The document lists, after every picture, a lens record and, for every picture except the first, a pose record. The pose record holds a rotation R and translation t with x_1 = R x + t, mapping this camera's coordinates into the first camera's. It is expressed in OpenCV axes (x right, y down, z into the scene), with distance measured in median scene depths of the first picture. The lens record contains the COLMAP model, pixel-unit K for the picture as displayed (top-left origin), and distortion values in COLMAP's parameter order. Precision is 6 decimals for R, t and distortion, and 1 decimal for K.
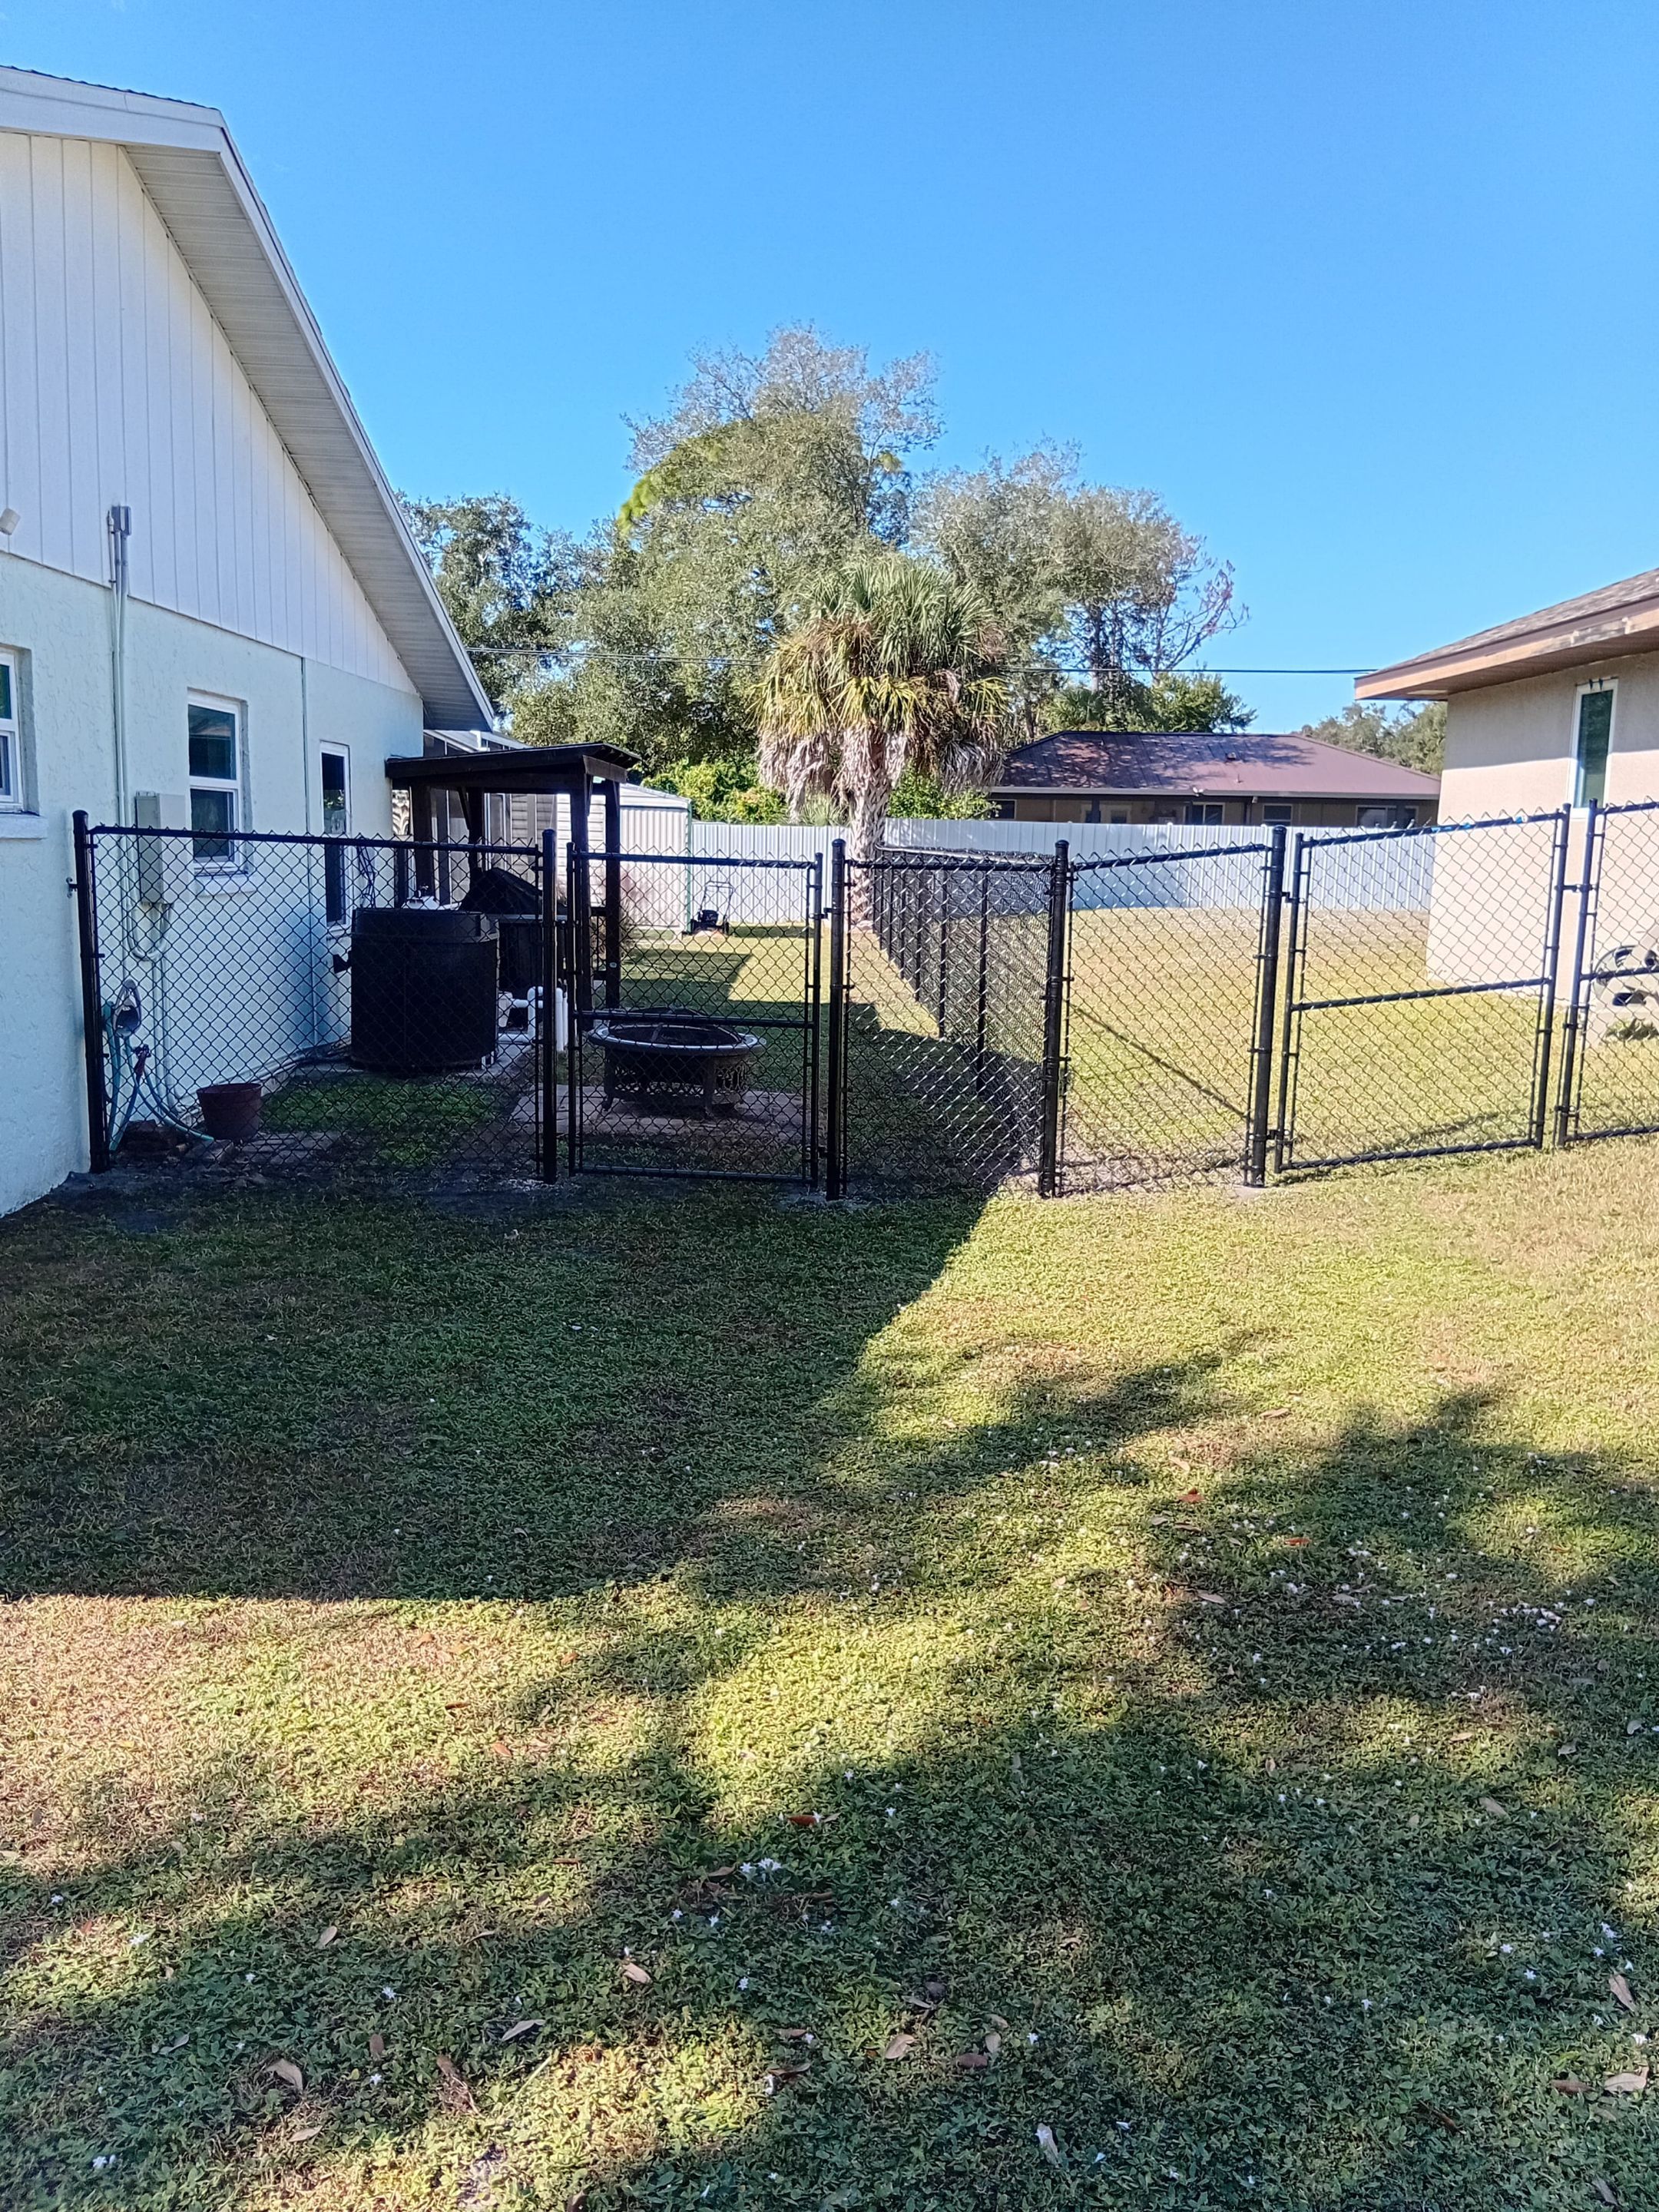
lens RADIAL K [[1663.0, 0, 843.0], [0, 1663.0, 1097.8], [0, 0, 1]] dist [0.077127, -0.155123]
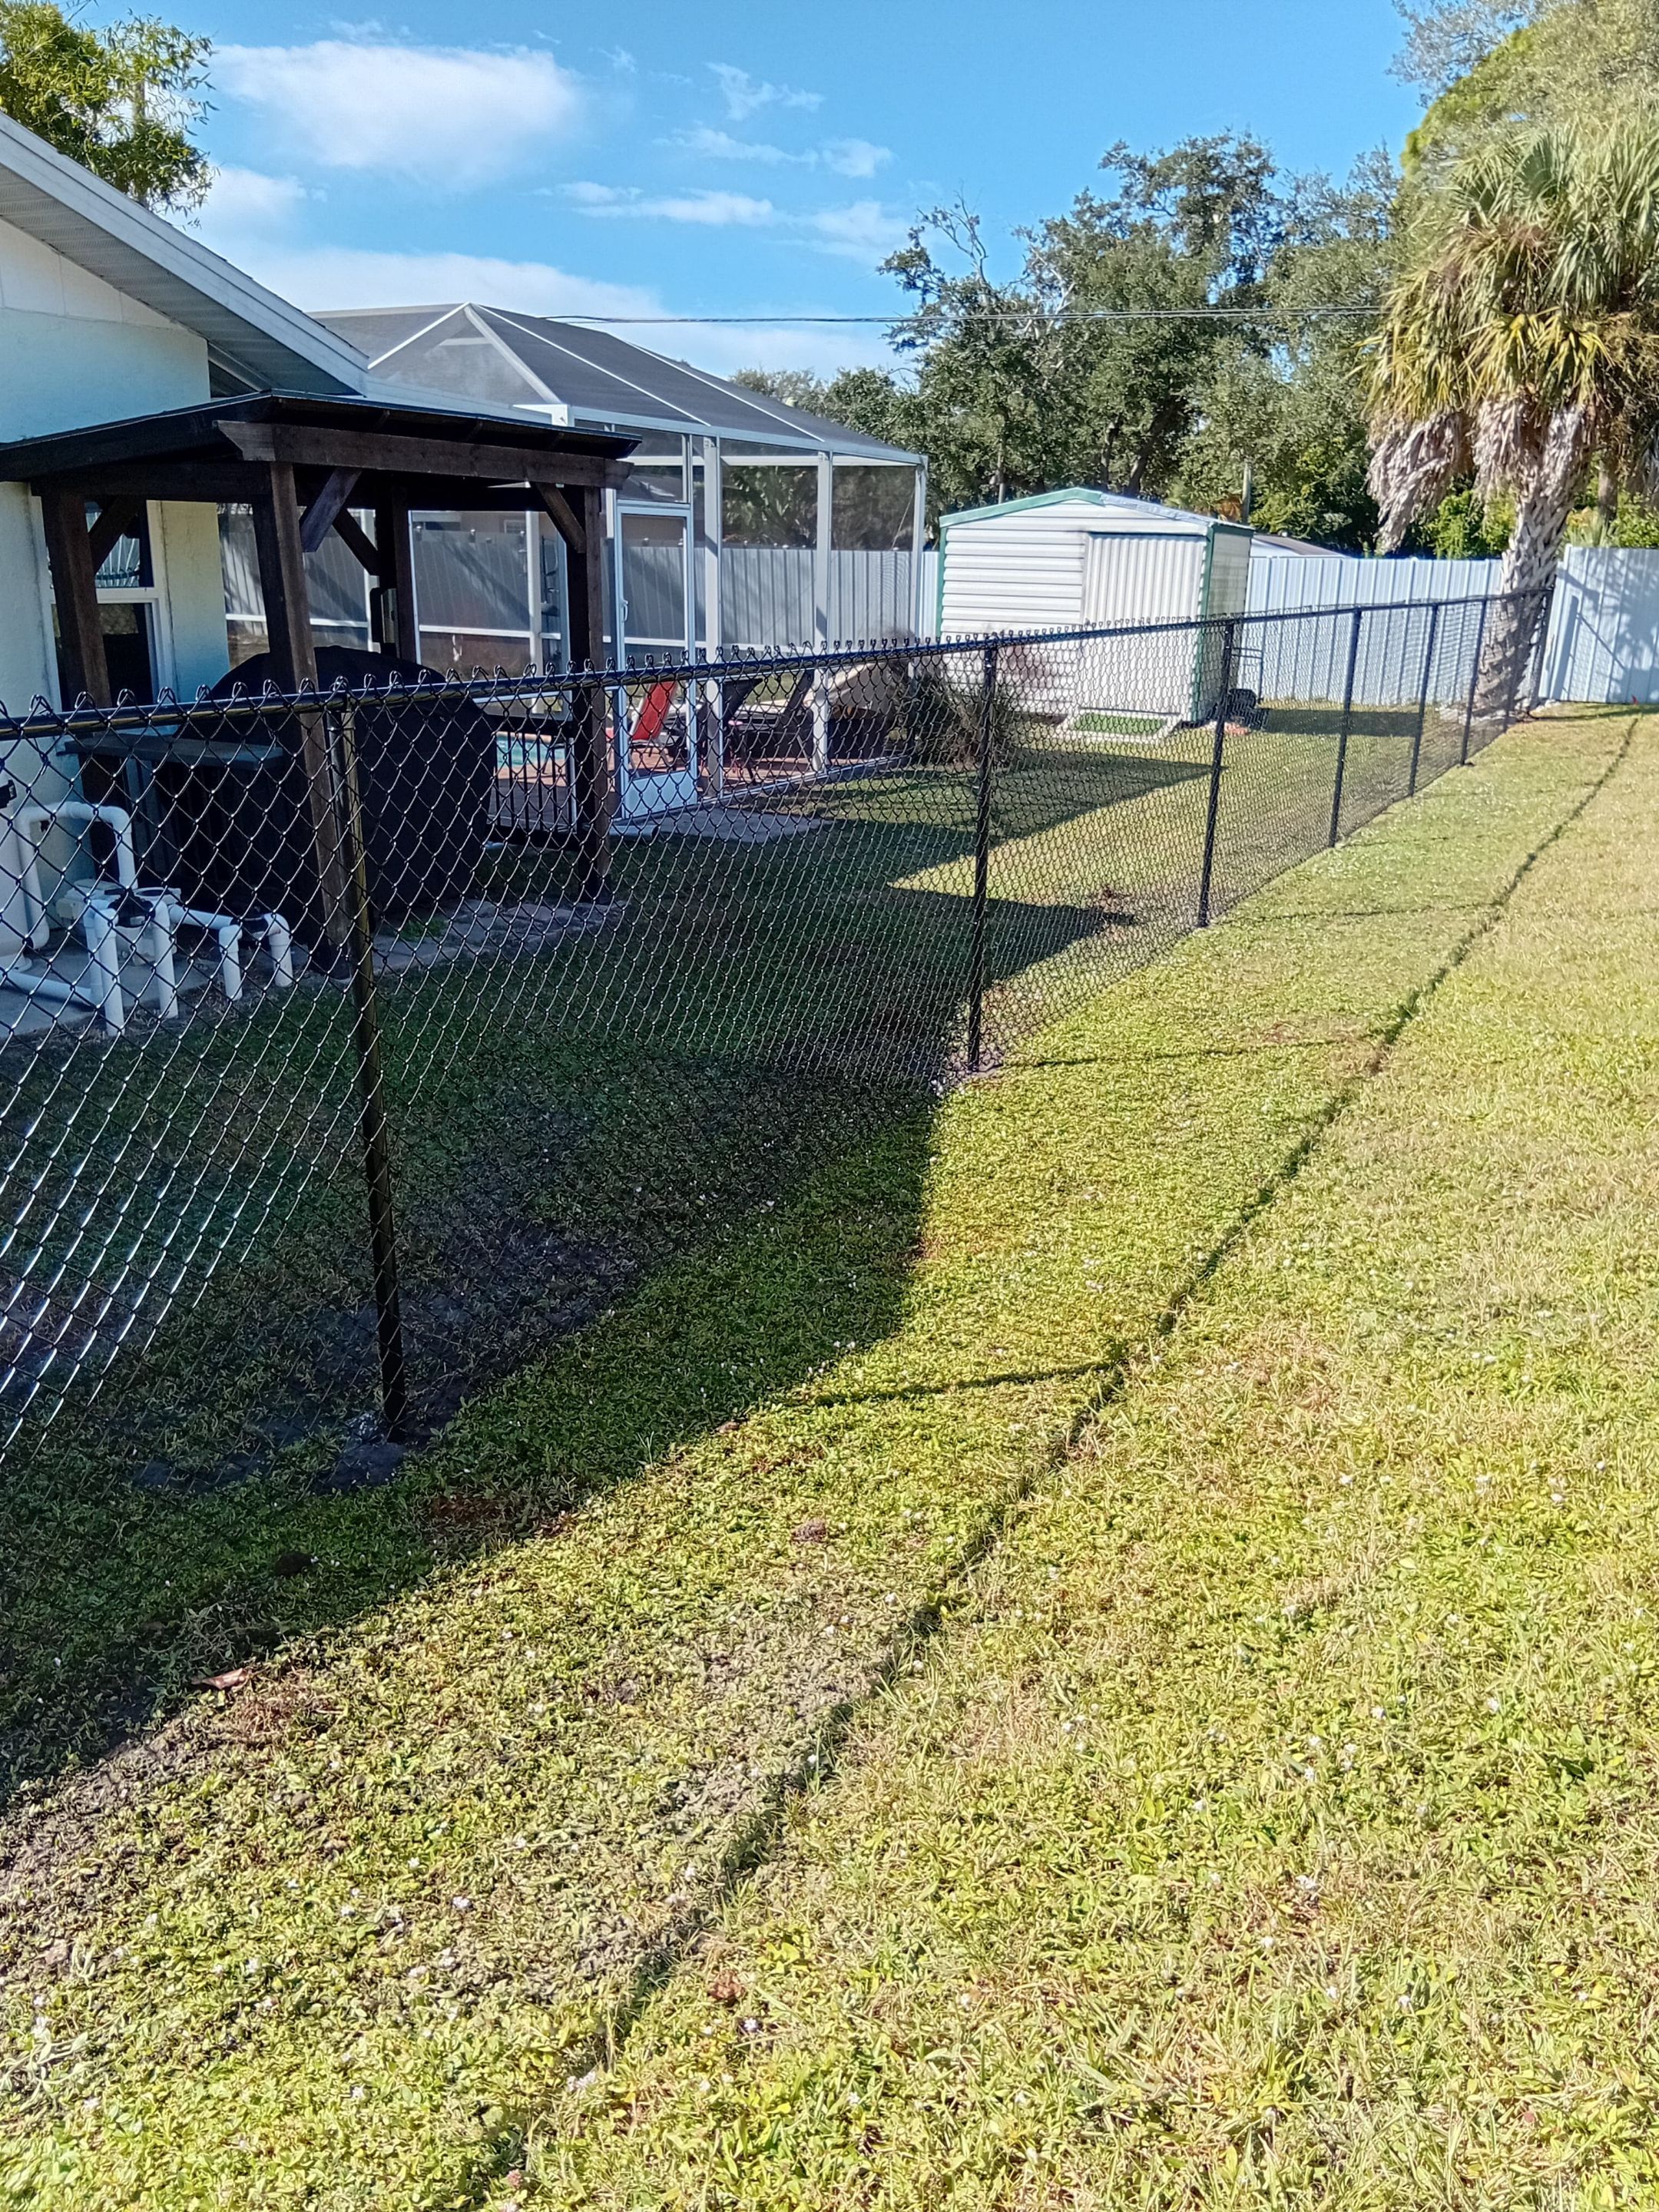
lens RADIAL K [[1663.0, 0, 843.0], [0, 1663.0, 1097.8], [0, 0, 1]] dist [0.077127, -0.155123]
pose [[0.878271, 0.144475, -0.455815, 0.277964], [-0.074233, 0.982901, 0.168506, -0.125189], [0.472366, -0.114157, 0.873979, 0.730447]]
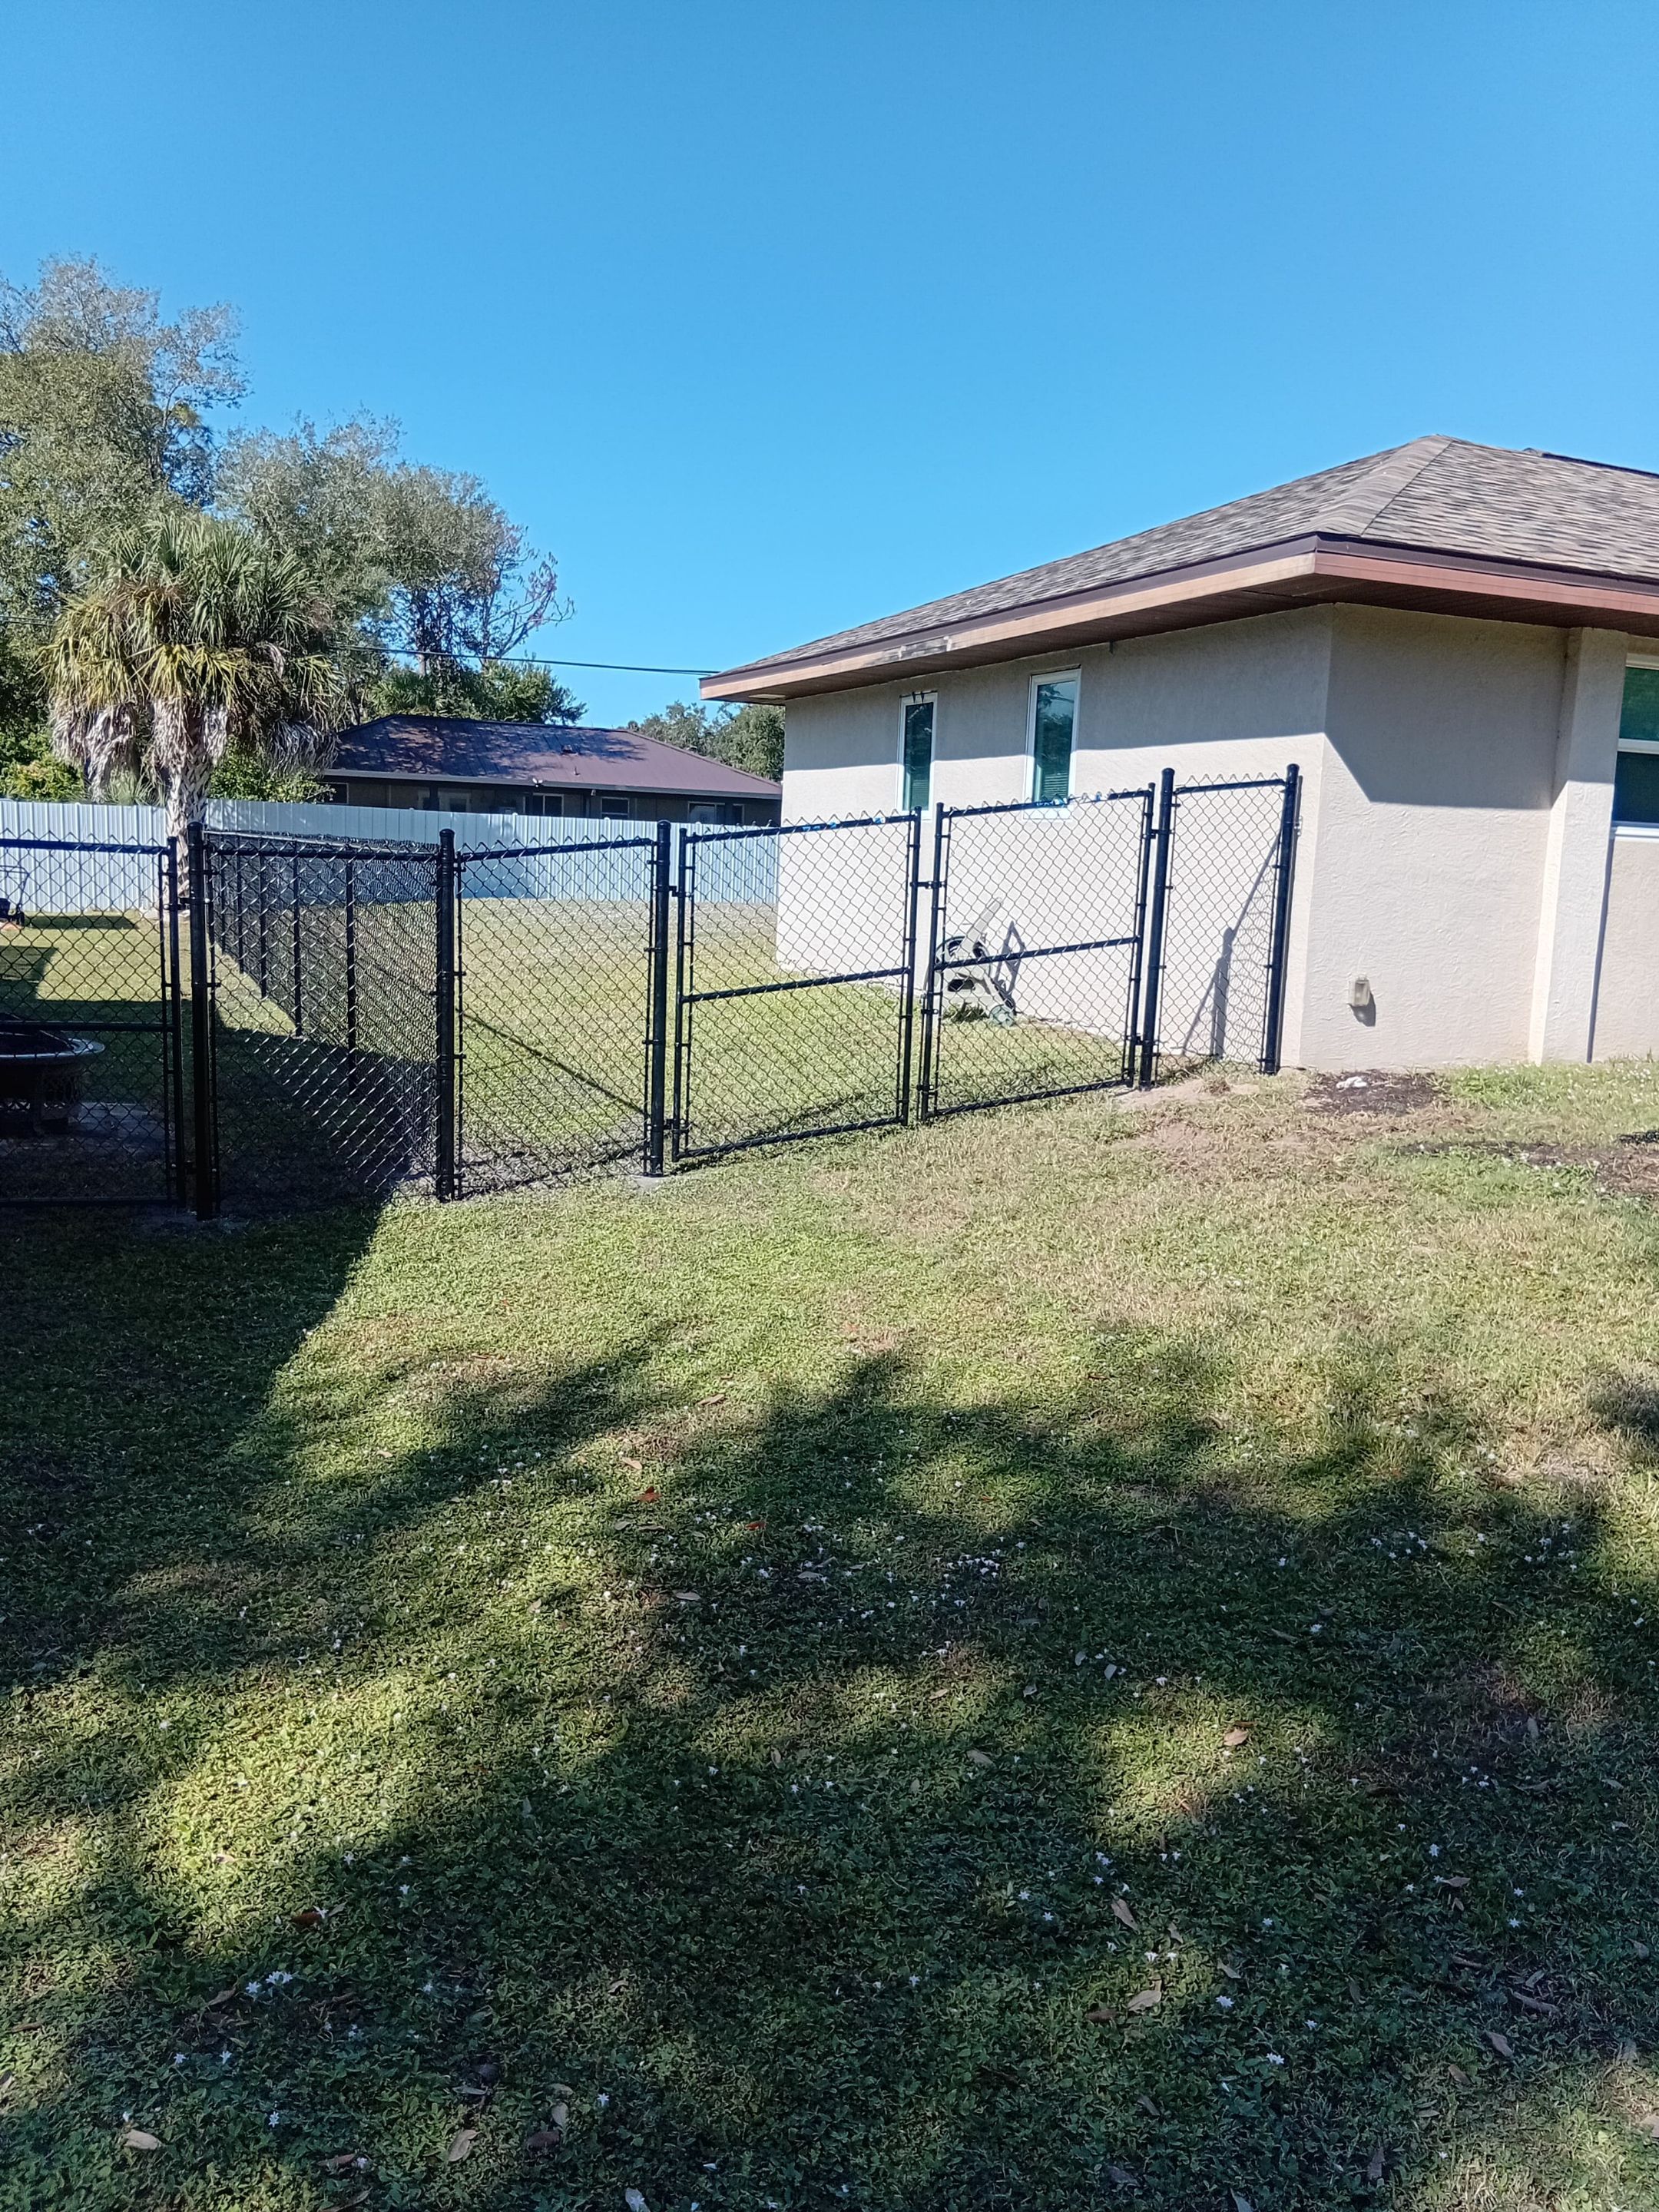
lens RADIAL K [[1660.0, 0, 850.5], [0, 1660.0, 1100.7], [0, 0, 1]] dist [0.077850, -0.157775]
pose [[0.923132, -0.042957, 0.382076, -0.017754], [0.039953, 0.999077, 0.015797, -0.002541], [-0.382402, 0.000683, 0.923996, 0.014174]]
